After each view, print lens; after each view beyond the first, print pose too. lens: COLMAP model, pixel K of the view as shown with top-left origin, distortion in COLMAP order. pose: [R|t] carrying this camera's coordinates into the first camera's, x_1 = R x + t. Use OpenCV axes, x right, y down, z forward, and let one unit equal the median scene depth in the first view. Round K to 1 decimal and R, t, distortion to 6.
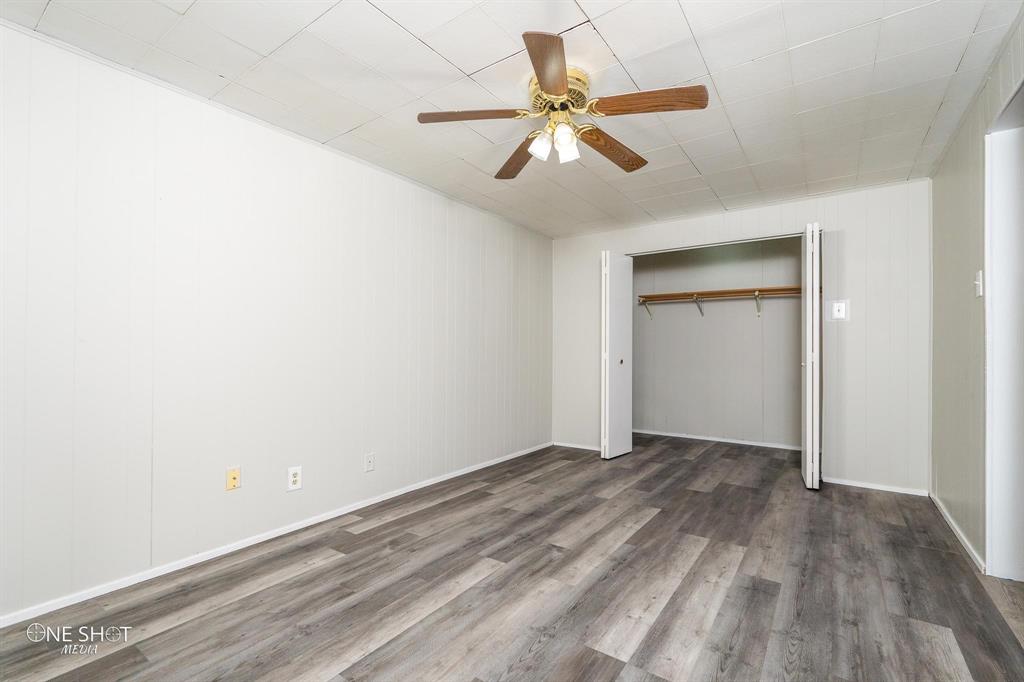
lens RADIAL K [[458.0, 0, 509.7], [0, 458.0, 357.1], [0, 0, 1]] dist [-0.005613, 0.001395]
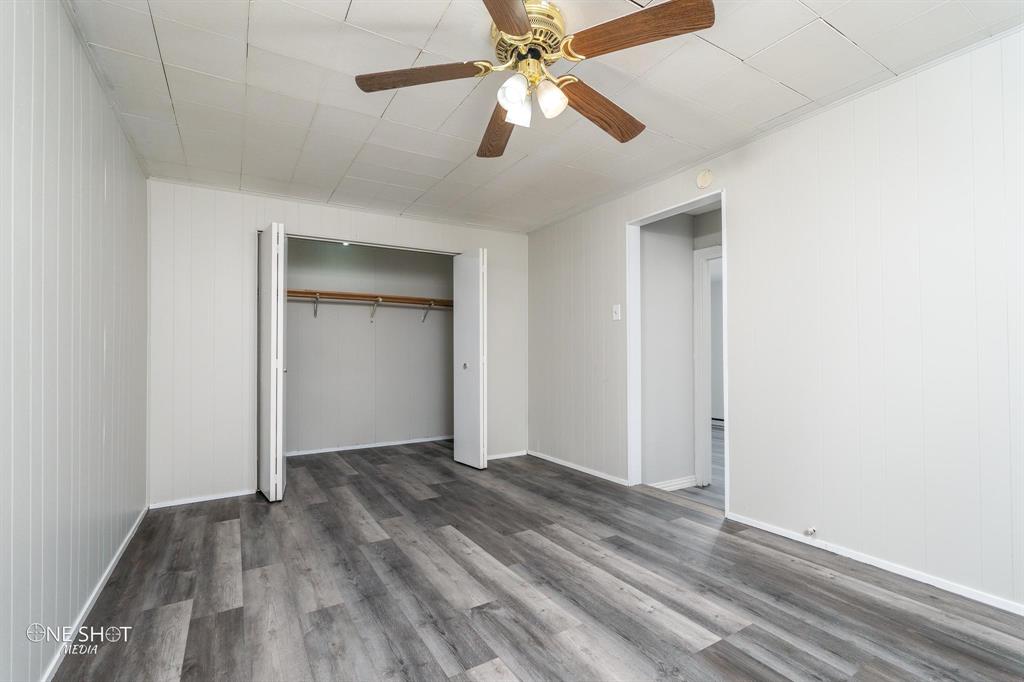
lens RADIAL K [[458.0, 0, 514.5], [0, 458.0, 340.8], [0, 0, 1]] dist [-0.005613, 0.001395]
pose [[0.394373, 0.020944, 0.918712, -0.560756], [0.021370, 0.999261, -0.031954, -0.010635], [-0.918702, 0.032234, 0.393634, 0.587783]]
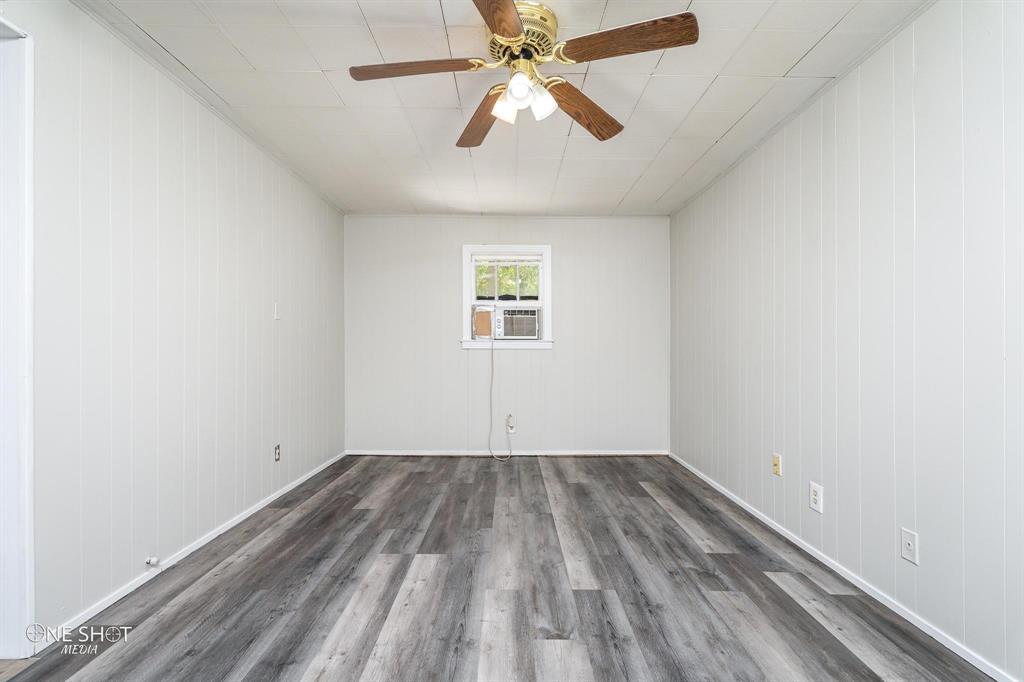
lens RADIAL K [[458.0, 0, 513.0], [0, 458.0, 342.1], [0, 0, 1]] dist [-0.005613, 0.001395]
pose [[-0.812466, -0.010121, -0.582920, 0.518296], [-0.012384, 0.999923, -0.000101, -0.021434], [0.582876, 0.007137, -0.812529, 1.412714]]
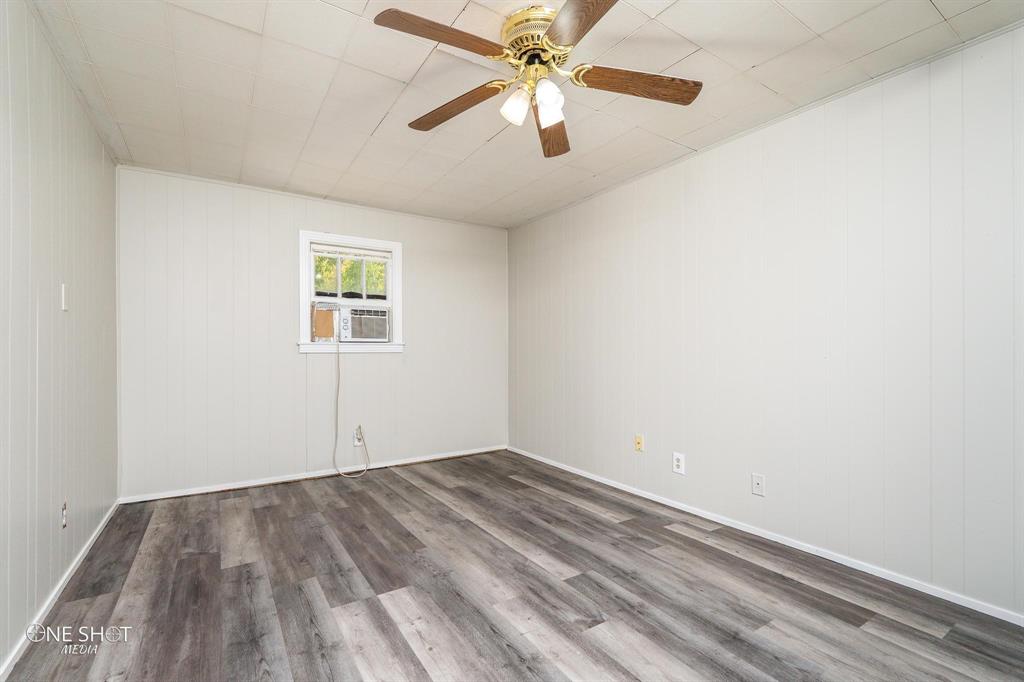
lens RADIAL K [[458.0, 0, 515.0], [0, 458.0, 344.3], [0, 0, 1]] dist [-0.005613, 0.001395]
pose [[-0.363270, -0.010914, -0.931620, 0.773811], [-0.012645, 0.999897, -0.006783, -0.019885], [0.931598, 0.009316, -0.363371, 1.067498]]
